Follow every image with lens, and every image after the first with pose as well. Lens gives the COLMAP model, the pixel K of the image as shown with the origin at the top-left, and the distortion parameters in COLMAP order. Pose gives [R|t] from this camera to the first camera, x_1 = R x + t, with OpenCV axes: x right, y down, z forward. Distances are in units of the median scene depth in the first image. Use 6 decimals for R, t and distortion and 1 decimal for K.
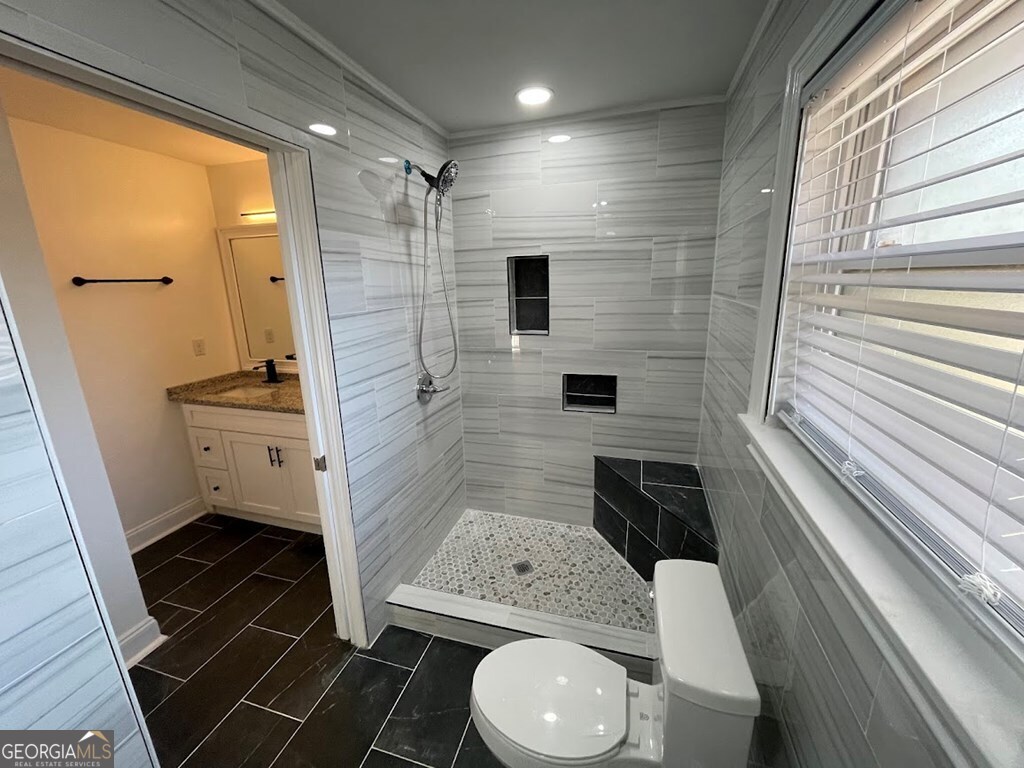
lens RADIAL K [[417.5, 0, 510.9], [0, 417.5, 385.4], [0, 0, 1]] dist [0.000280, 0.000754]
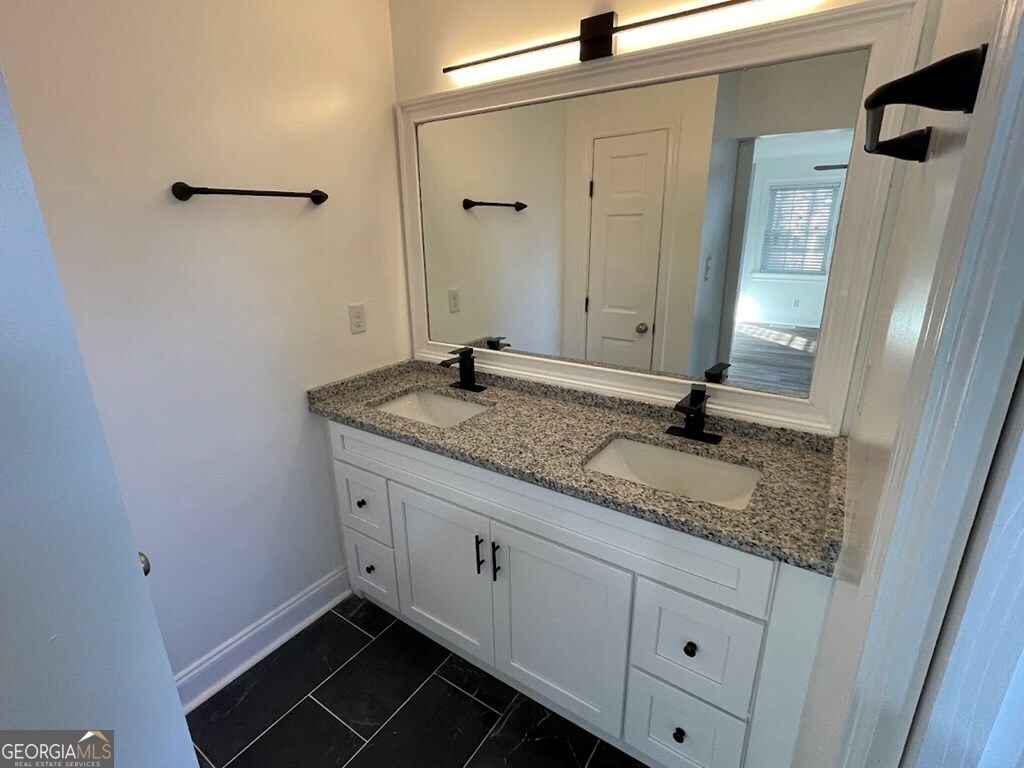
lens RADIAL K [[495.8, 0, 509.9], [0, 495.8, 383.5], [0, 0, 1]] dist [0.018875, 0.000106]
pose [[0.956760, 0.094040, -0.275258, -0.361709], [-0.078890, 0.994721, 0.065629, -0.066345], [0.279976, -0.041076, 0.959128, 0.413675]]
